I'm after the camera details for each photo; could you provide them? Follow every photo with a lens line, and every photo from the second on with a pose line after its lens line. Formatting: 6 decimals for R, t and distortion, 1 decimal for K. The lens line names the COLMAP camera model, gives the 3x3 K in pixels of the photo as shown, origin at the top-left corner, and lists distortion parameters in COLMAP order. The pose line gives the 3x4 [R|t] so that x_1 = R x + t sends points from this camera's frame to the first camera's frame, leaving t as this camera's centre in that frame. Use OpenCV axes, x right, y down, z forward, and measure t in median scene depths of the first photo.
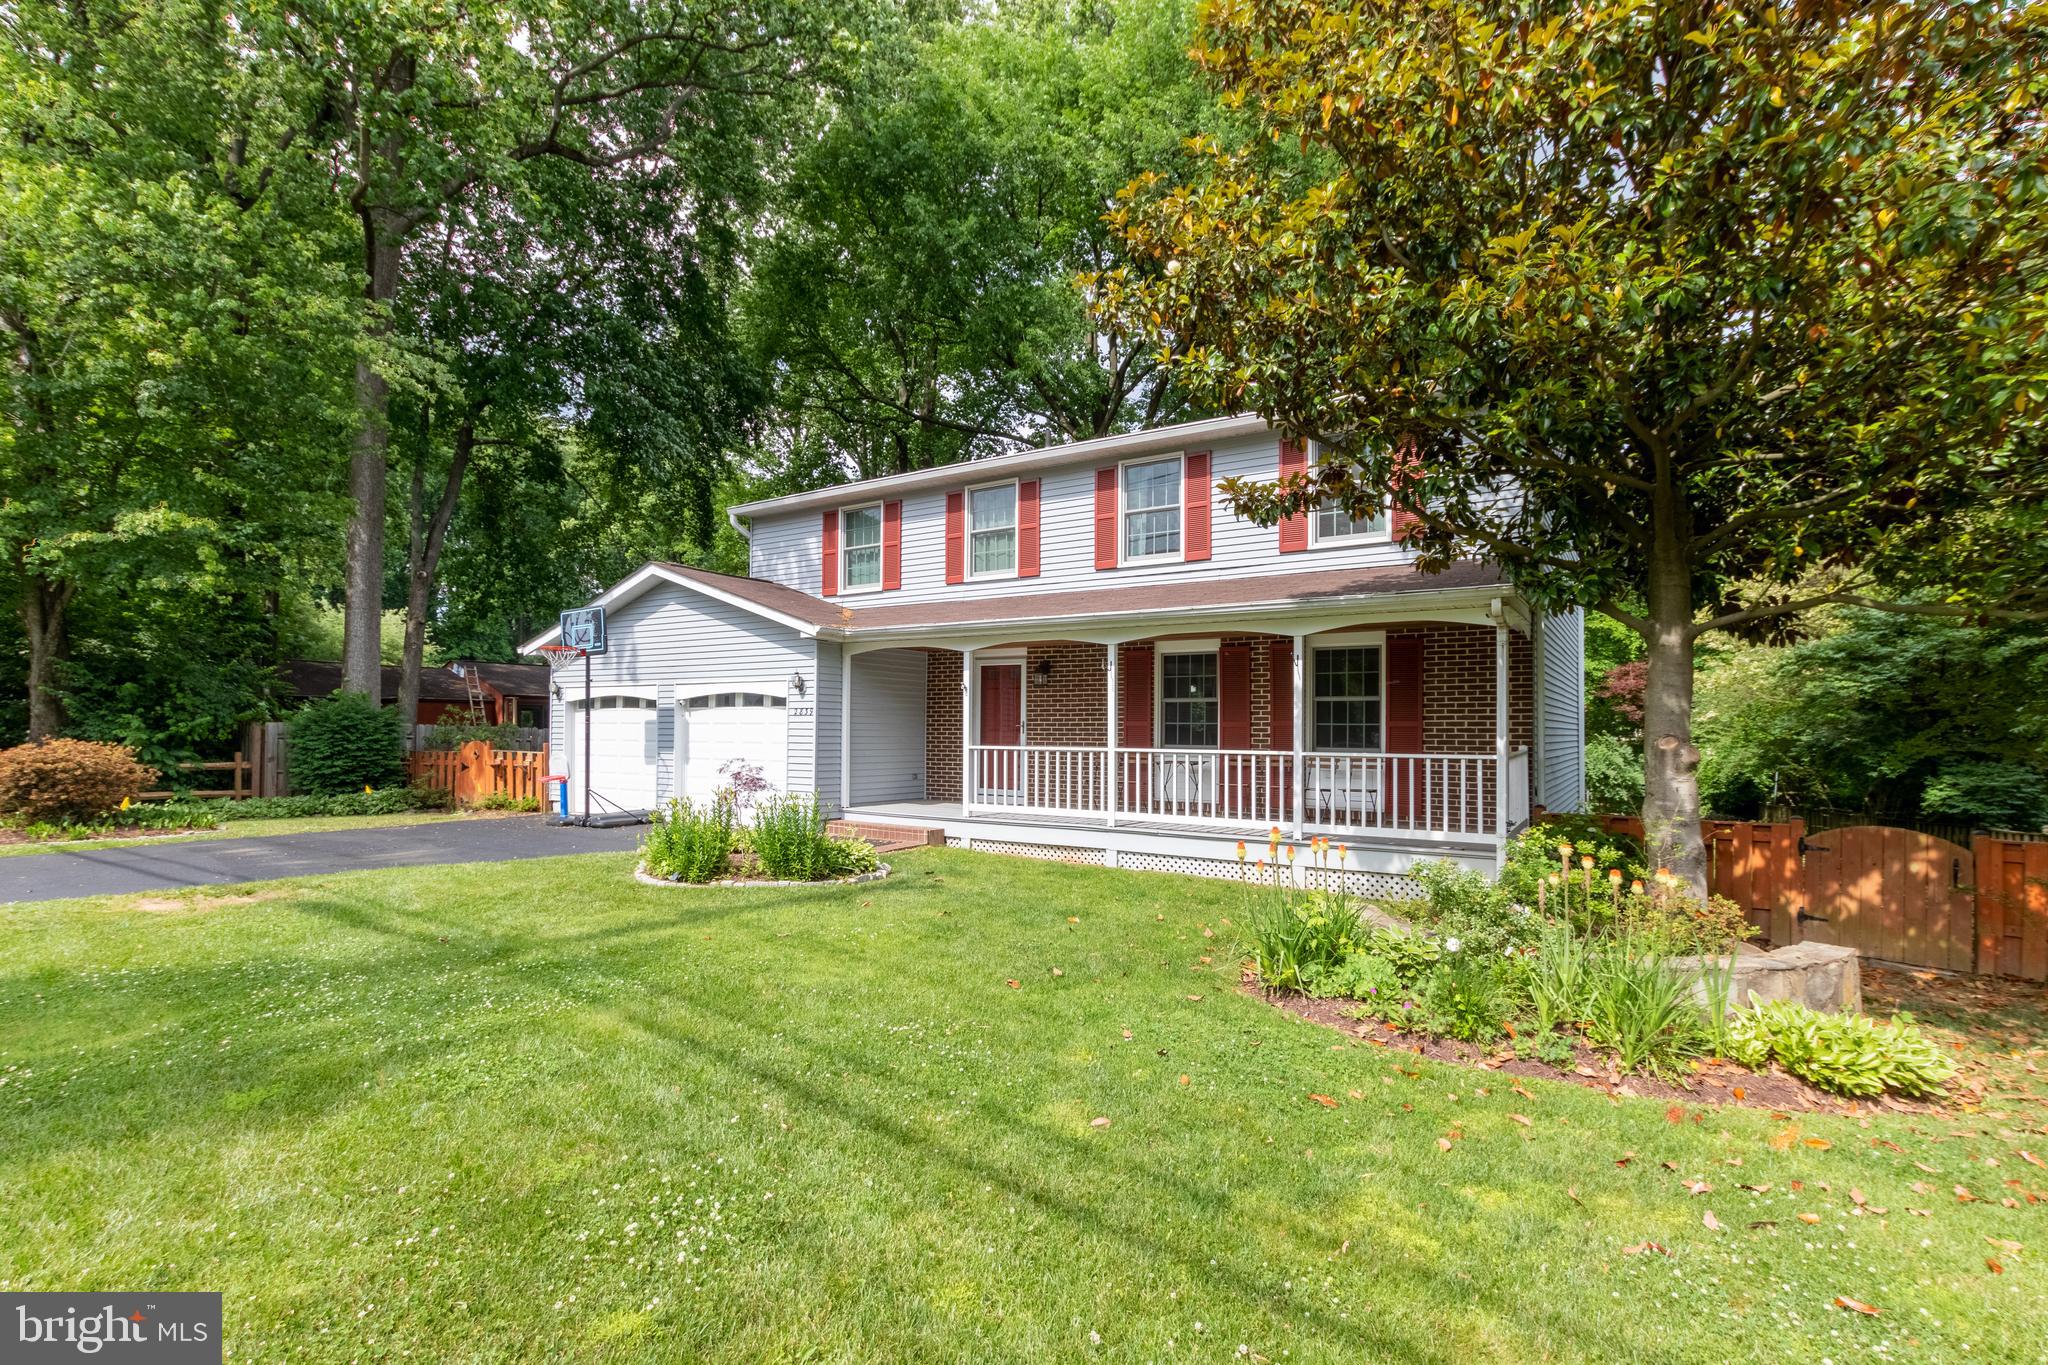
lens RADIAL K [[1025.1, 0, 1024.0], [0, 1025.1, 682.5], [0, 0, 1]] dist [-0.013394, -0.000166]
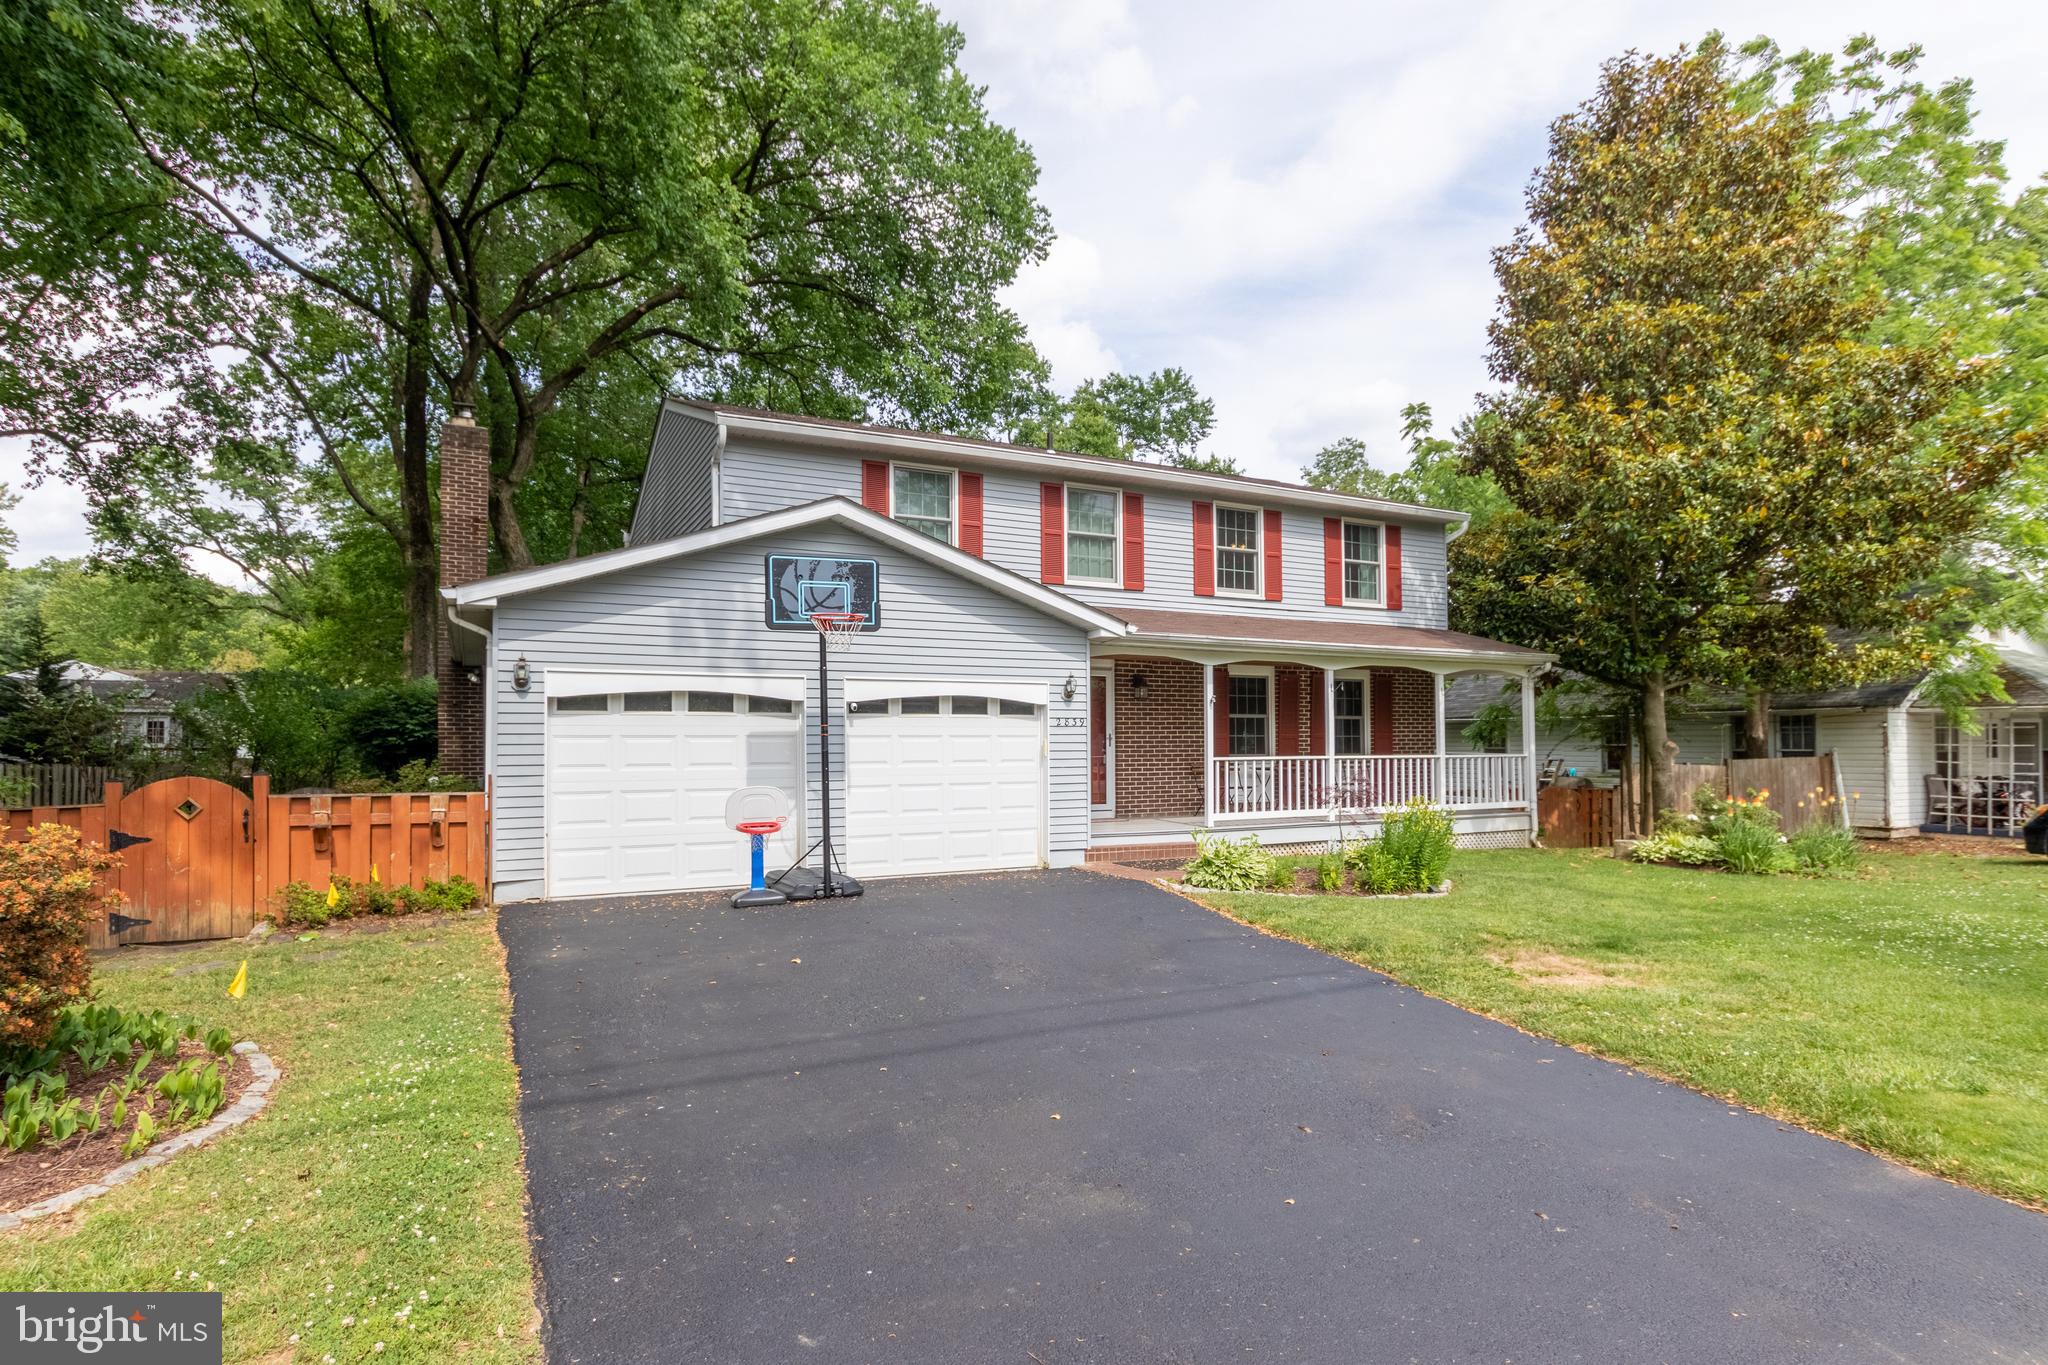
lens RADIAL K [[1056.8, 0, 1024.3], [0, 1056.8, 732.0], [0, 0, 1]] dist [-0.003935, -0.000281]
pose [[0.484745, 0.001233, 0.874654, -1.029630], [-0.034469, 0.999249, 0.017694, 0.023090], [-0.873976, -0.038726, 0.484424, 0.628795]]
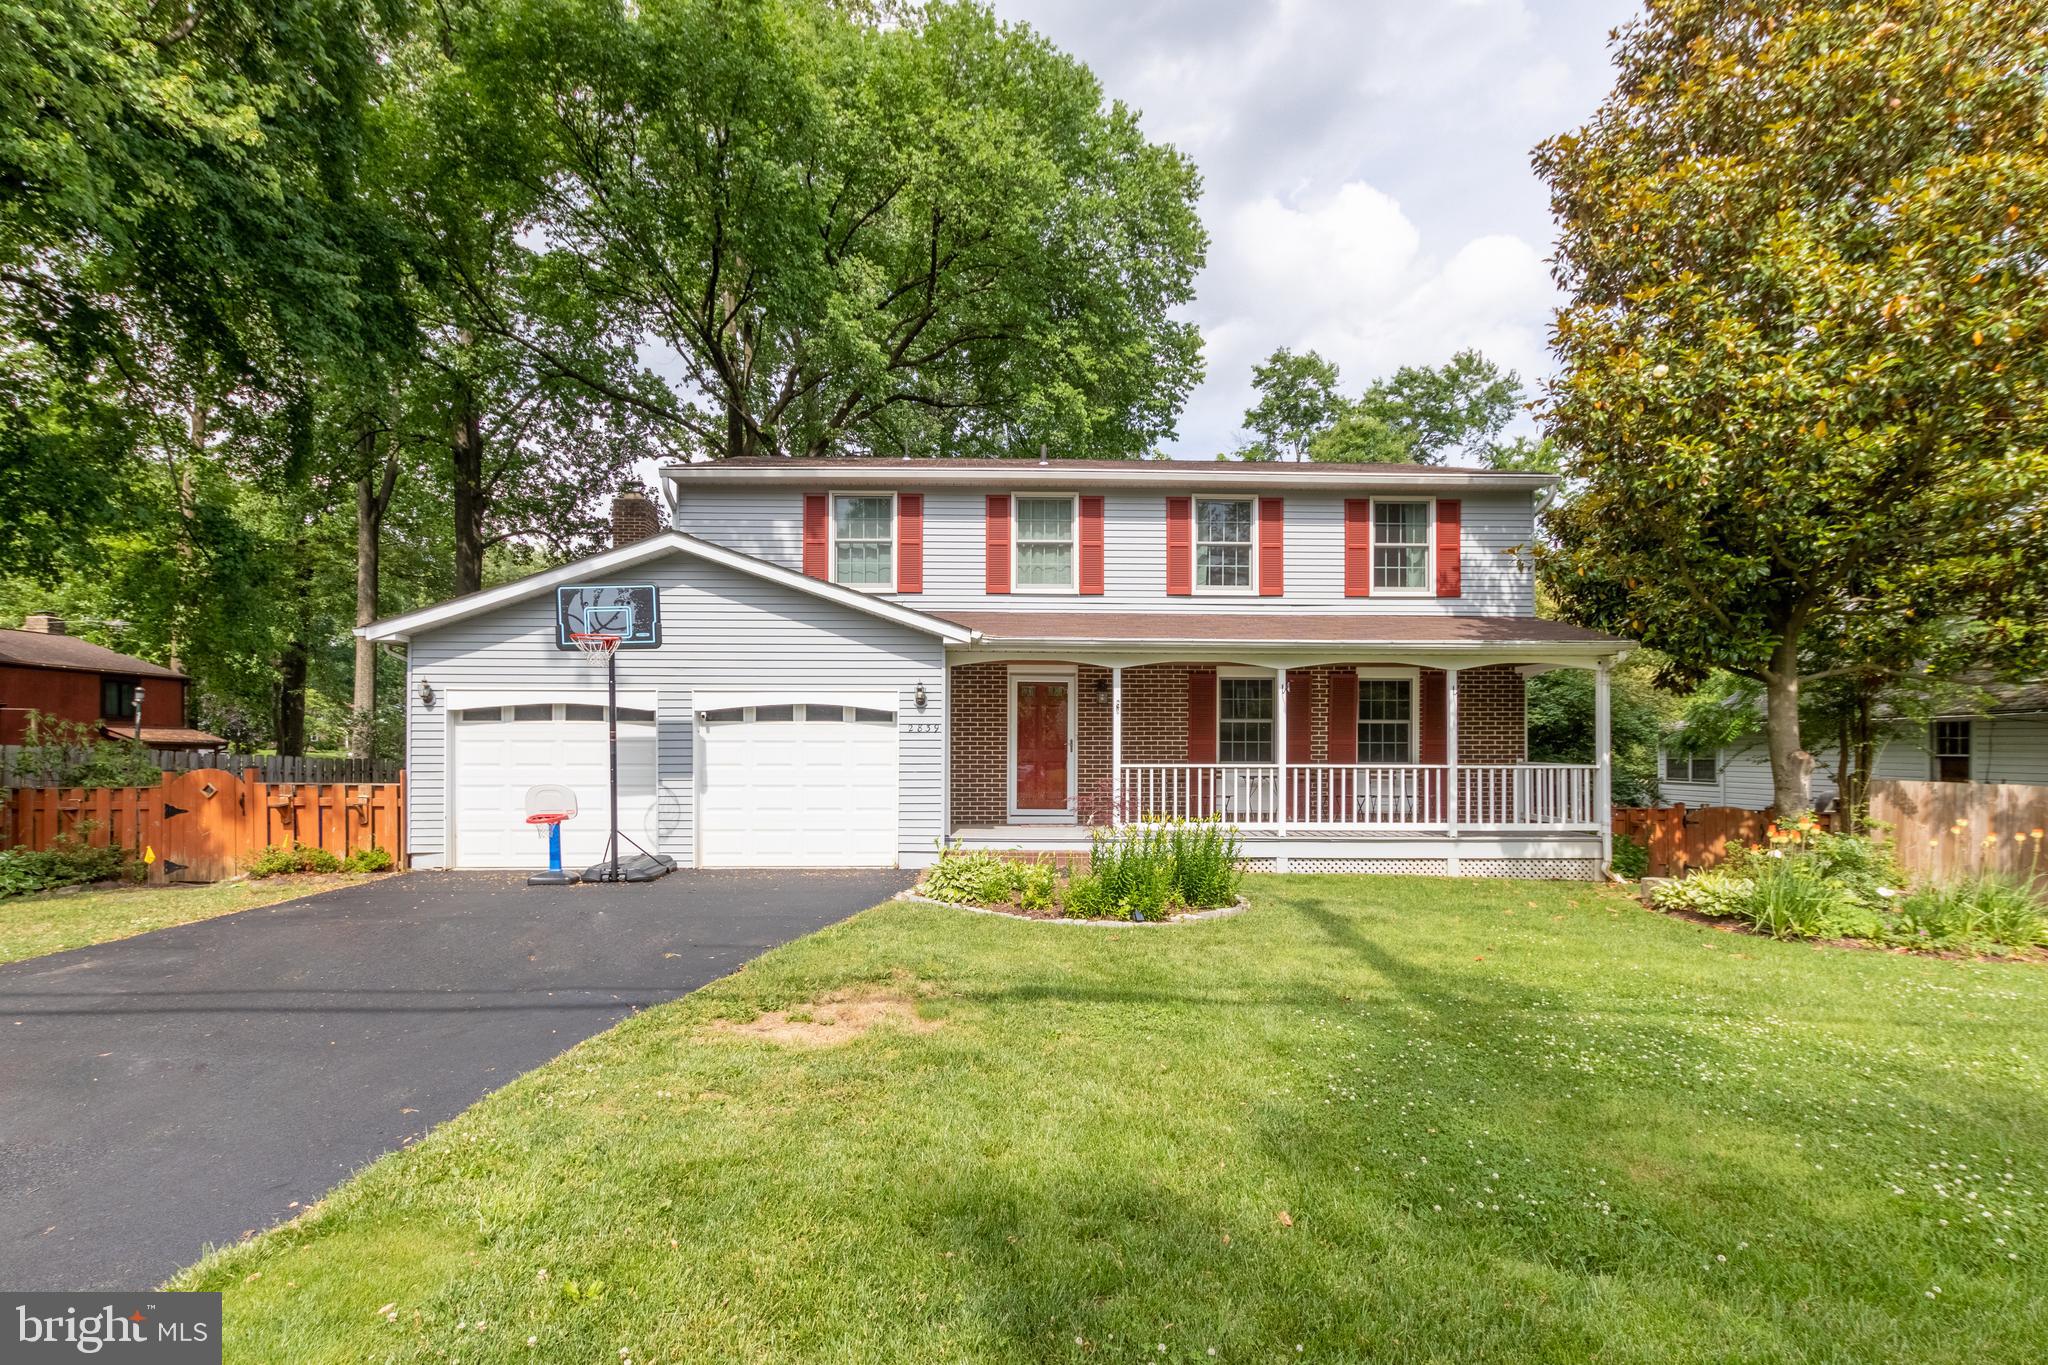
lens RADIAL K [[949.1, 0, 1003.9], [0, 949.1, 751.4], [0, 0, 1]] dist [0.003320, 0.000250]
pose [[0.810924, -0.007189, 0.585107, -0.652675], [-0.024657, 0.998617, 0.046443, 0.009131], [-0.584632, -0.052089, 0.809625, 0.314916]]
